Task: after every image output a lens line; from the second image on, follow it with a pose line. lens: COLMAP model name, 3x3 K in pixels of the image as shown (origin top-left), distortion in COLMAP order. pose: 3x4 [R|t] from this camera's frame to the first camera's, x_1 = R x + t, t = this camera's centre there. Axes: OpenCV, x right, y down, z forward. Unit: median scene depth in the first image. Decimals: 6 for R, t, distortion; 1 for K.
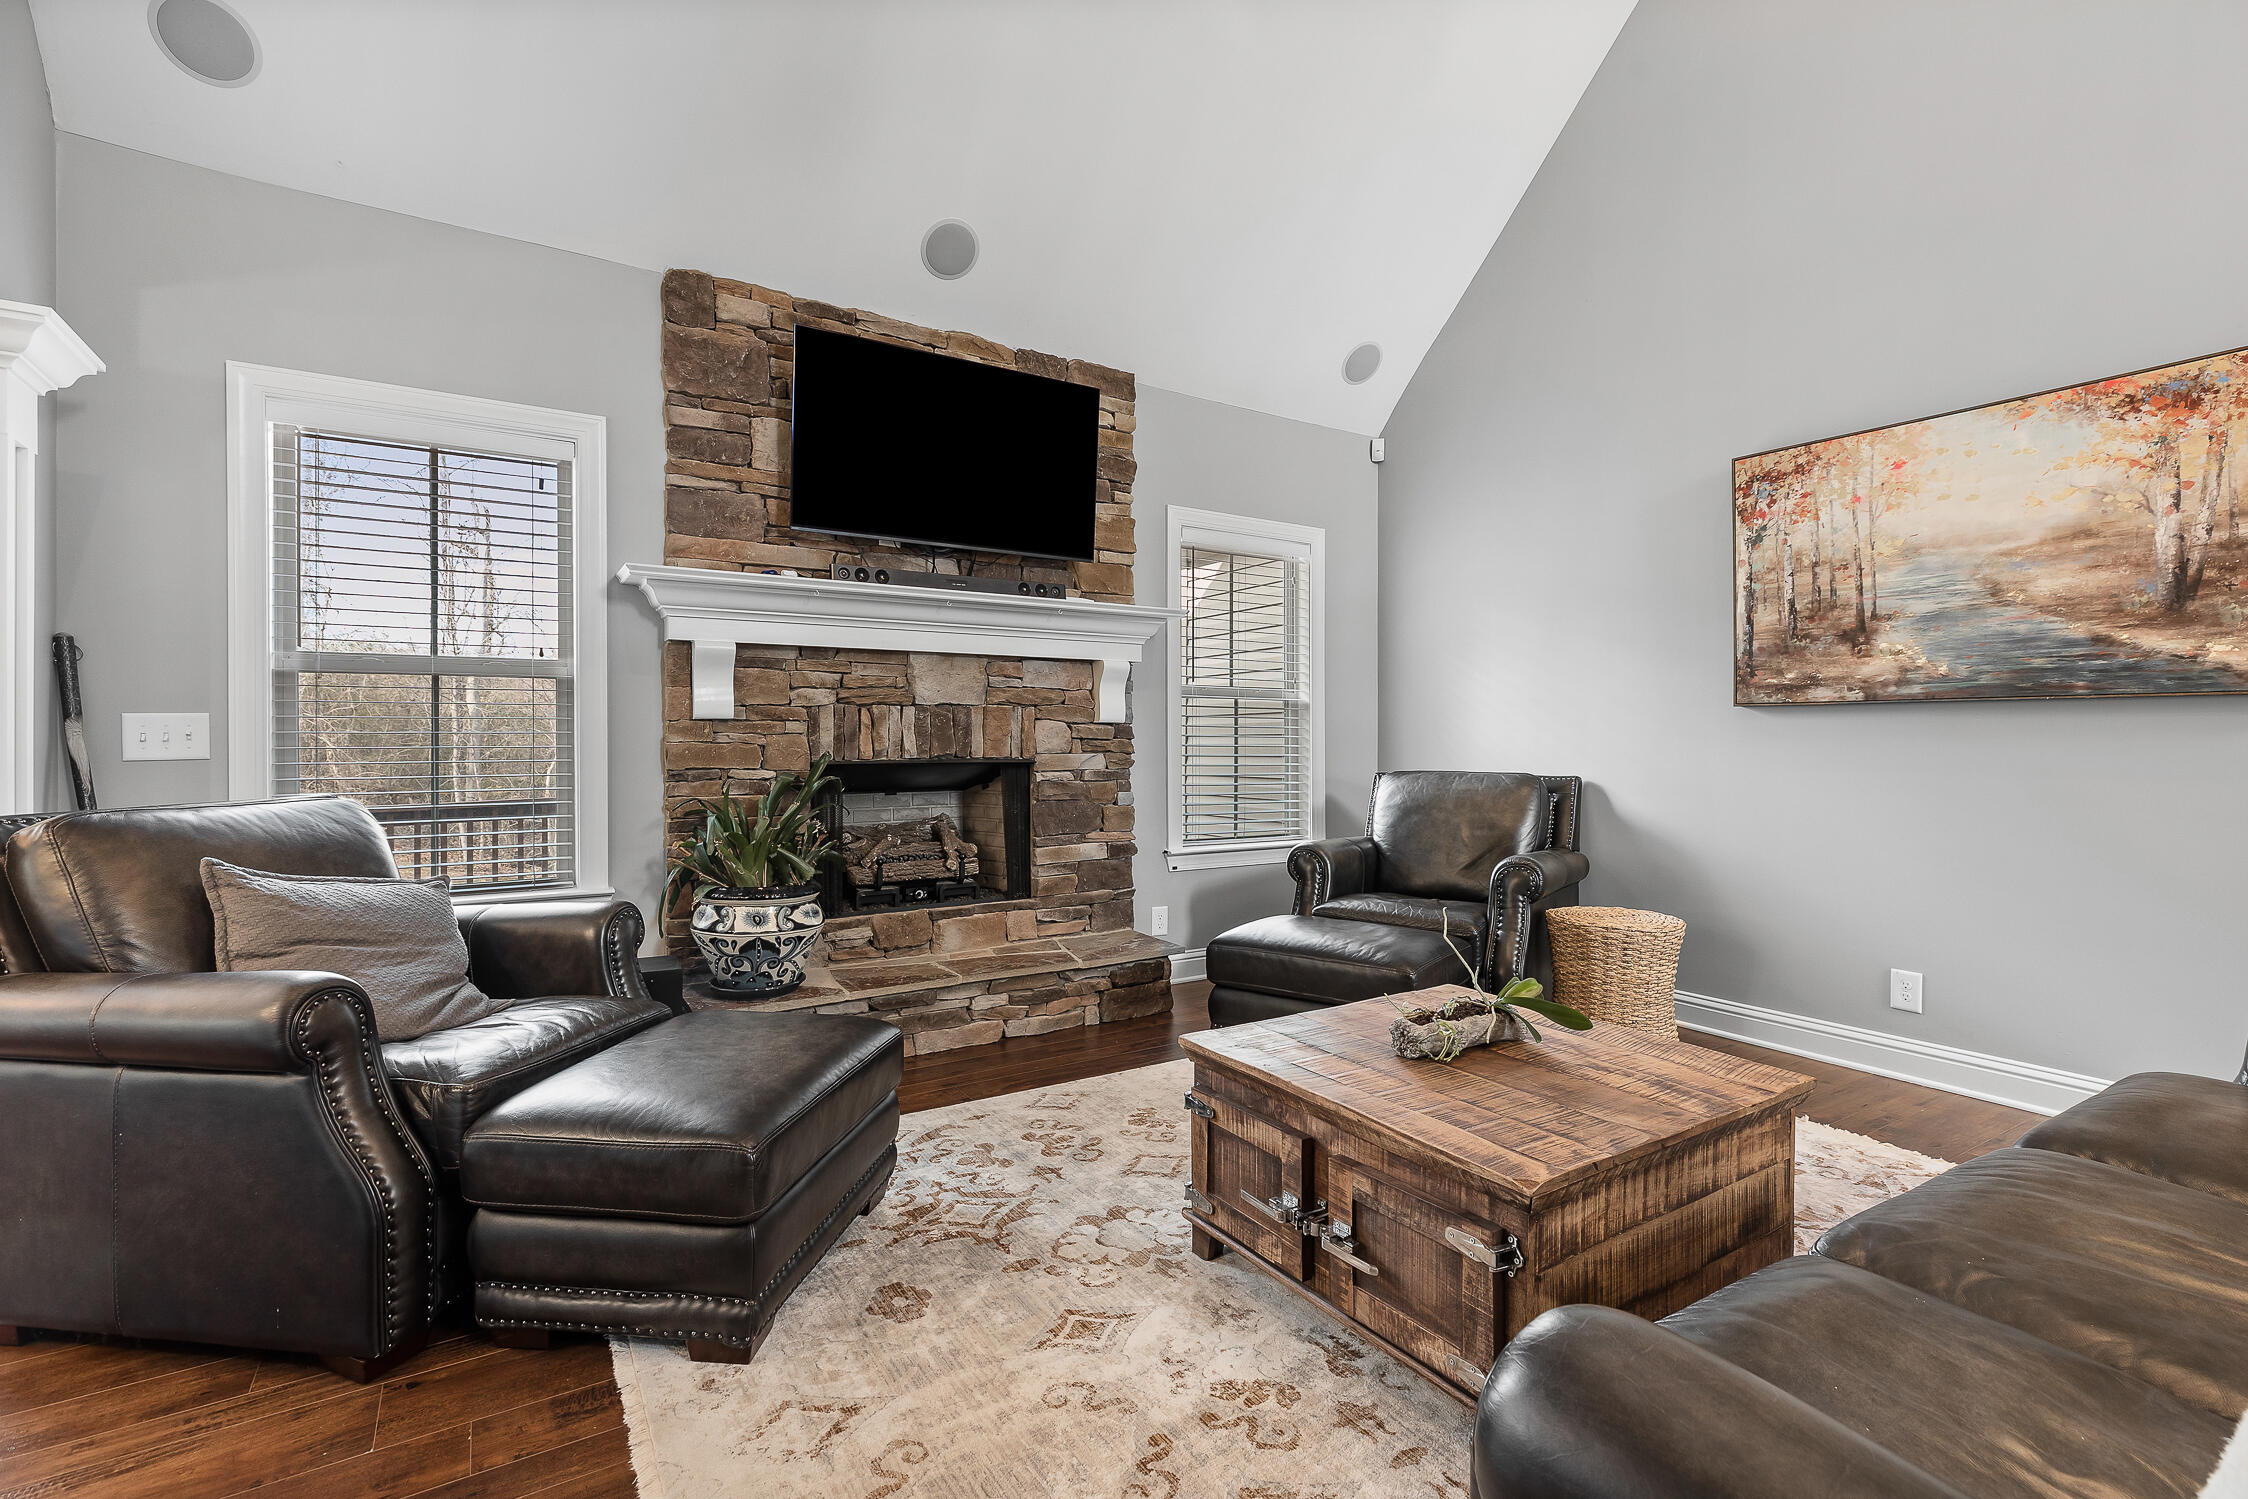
lens RADIAL K [[1025.5, 0, 1124.0], [0, 1025.5, 741.1], [0, 0, 1]] dist [0.002276, 0.001263]
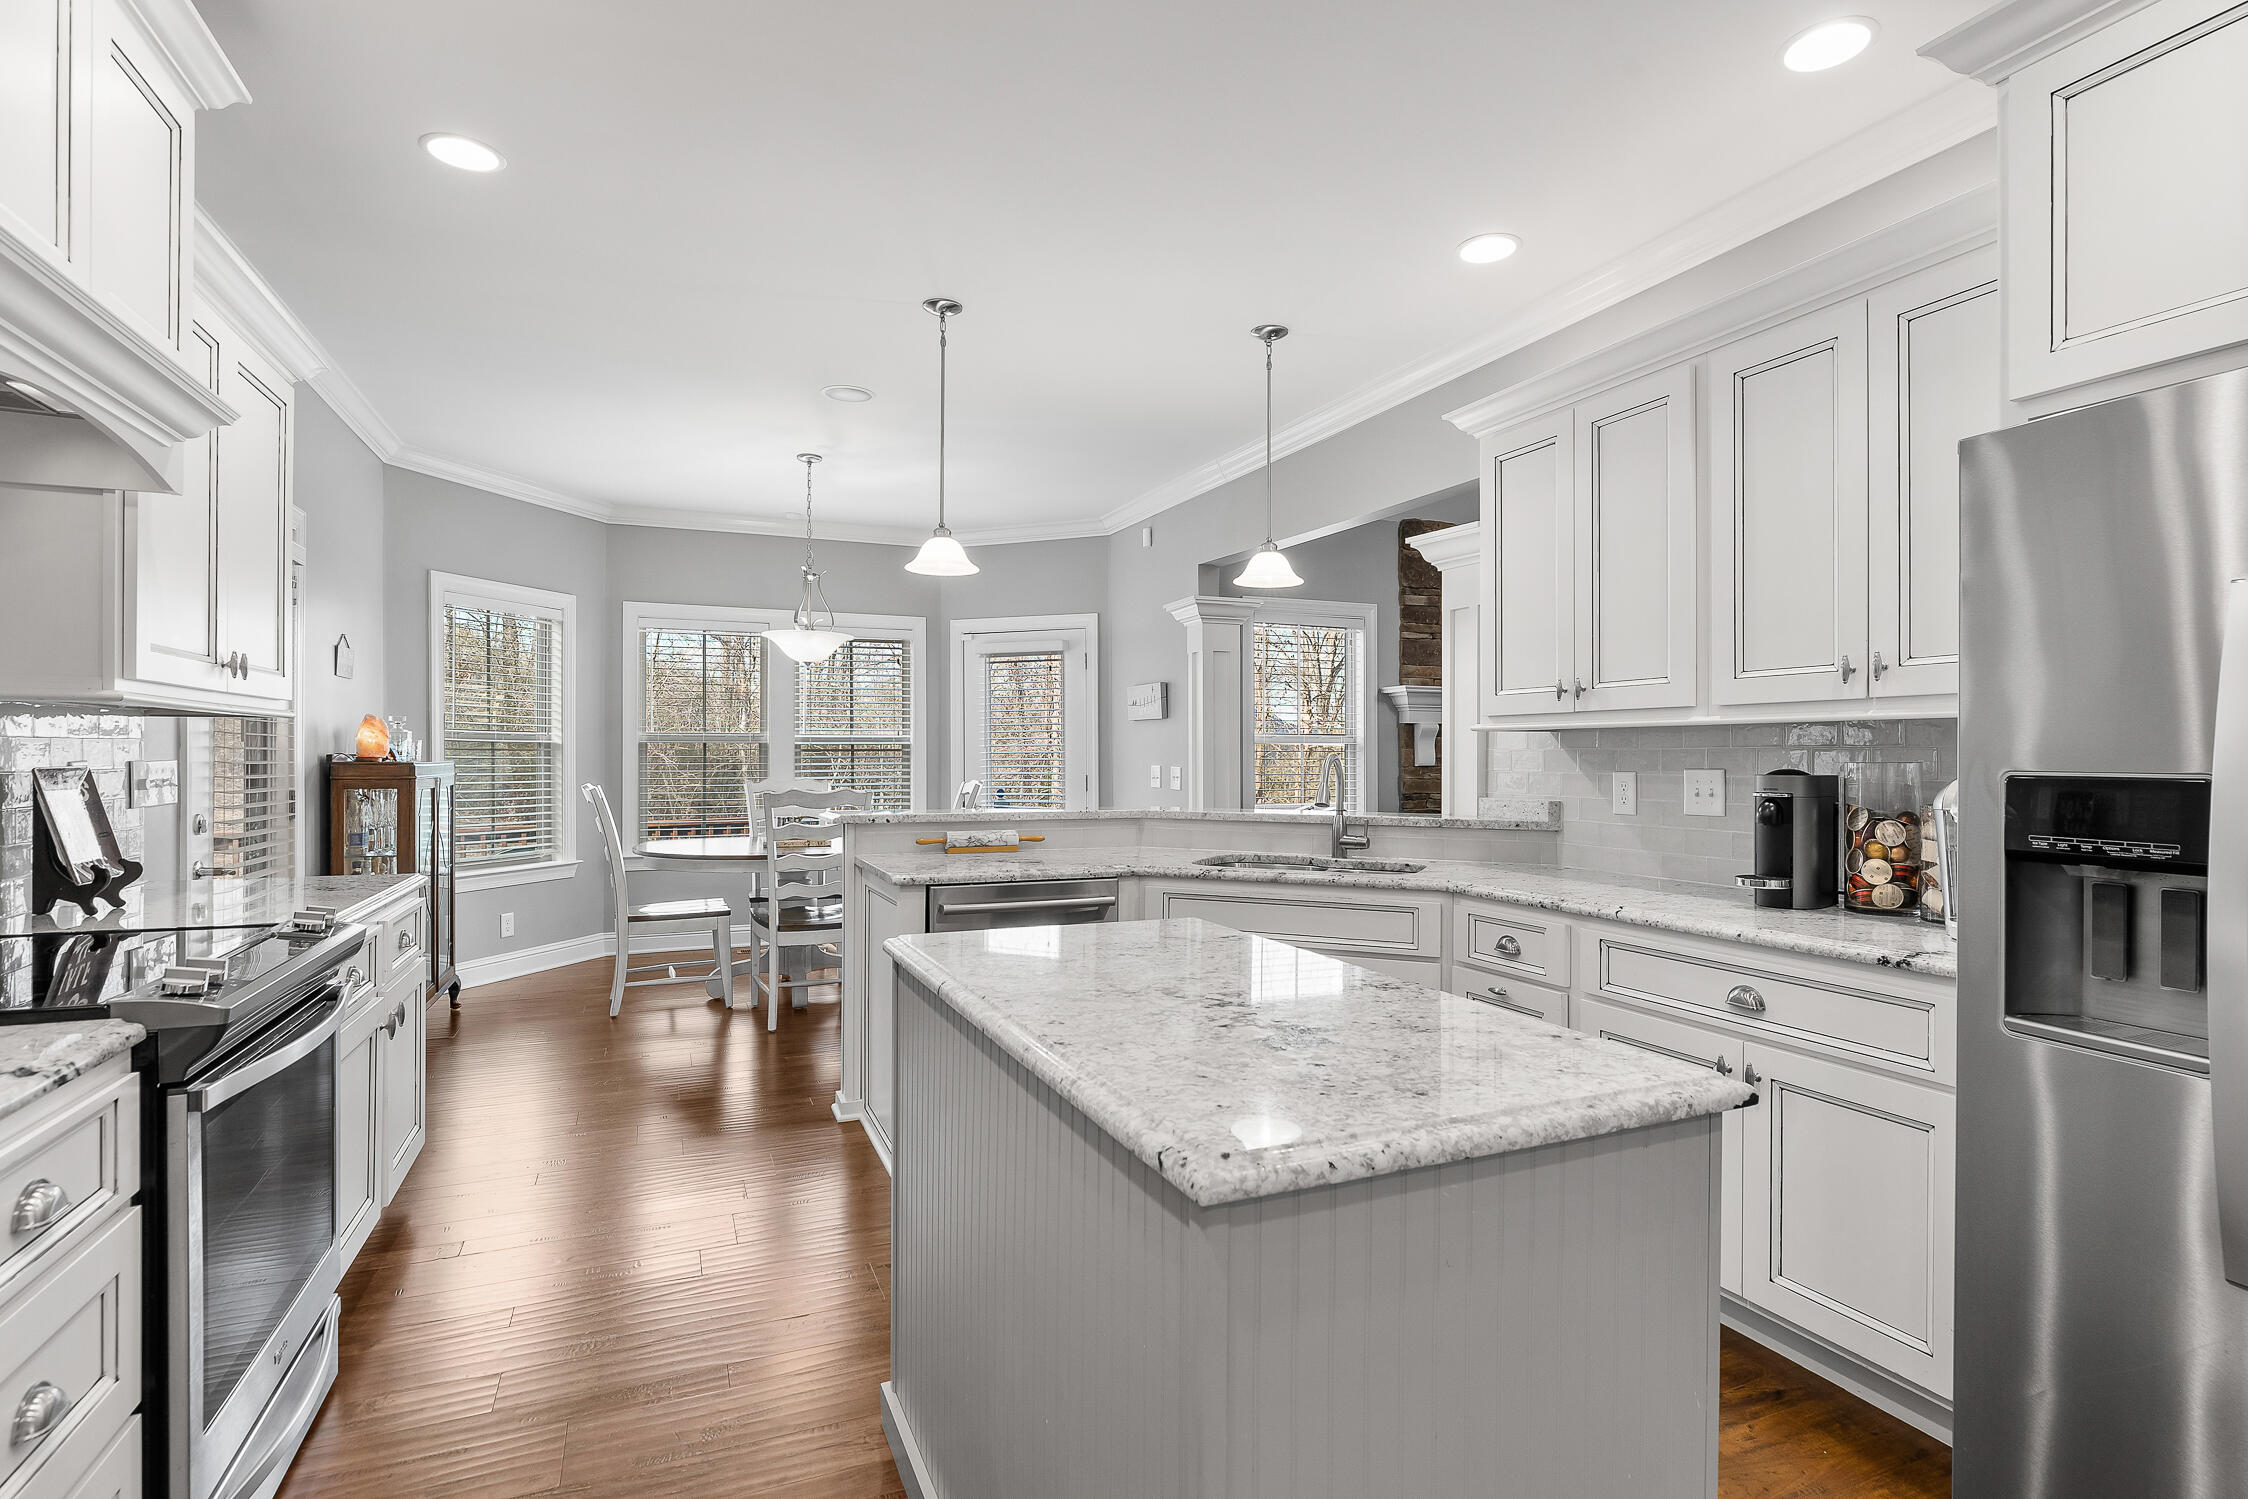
lens RADIAL K [[1090.0, 0, 1121.9], [0, 1090.0, 753.3], [0, 0, 1]] dist [0.000161, -0.000019]
pose [[0.986083, 0.002397, -0.166236, -0.599153], [-0.002755, 0.999994, -0.001923, -0.039006], [0.166230, 0.002355, 0.986084, -0.971863]]
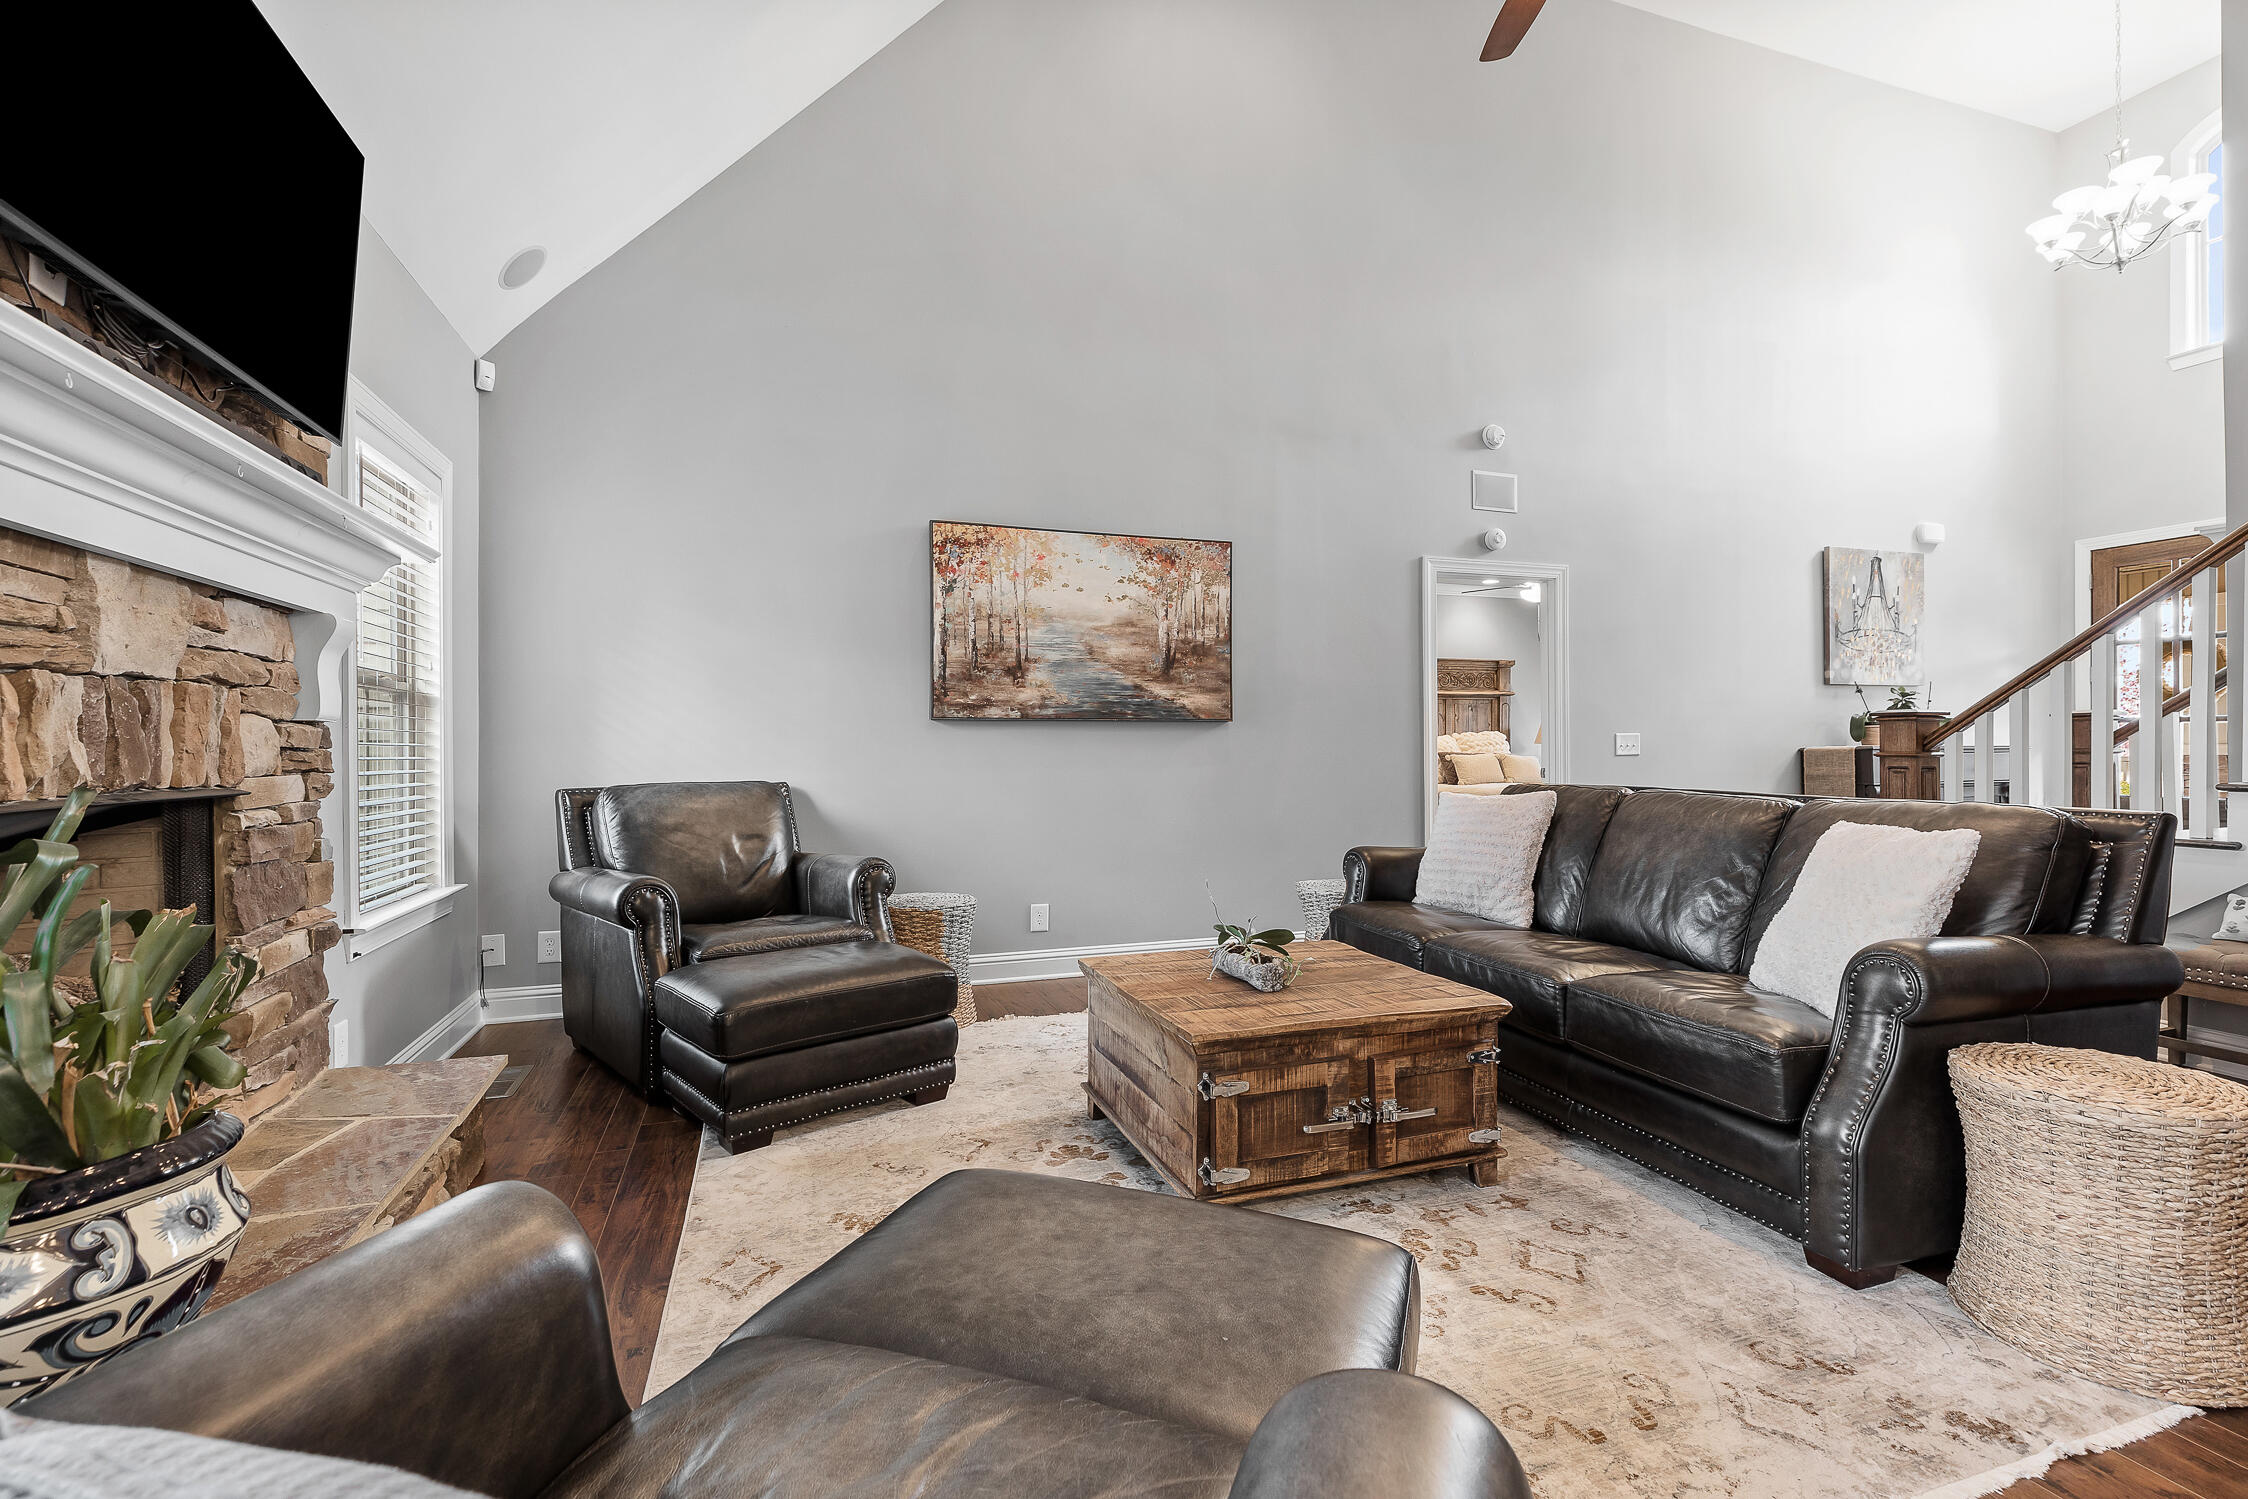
lens RADIAL K [[1025.5, 0, 1138.2], [0, 1025.5, 745.3], [0, 0, 1]] dist [0.002276, 0.001263]
pose [[0.218037, -0.001799, 0.975939, -0.592225], [0.006503, 0.999979, 0.000391, -0.001506], [-0.975919, 0.006262, 0.218044, 0.511737]]
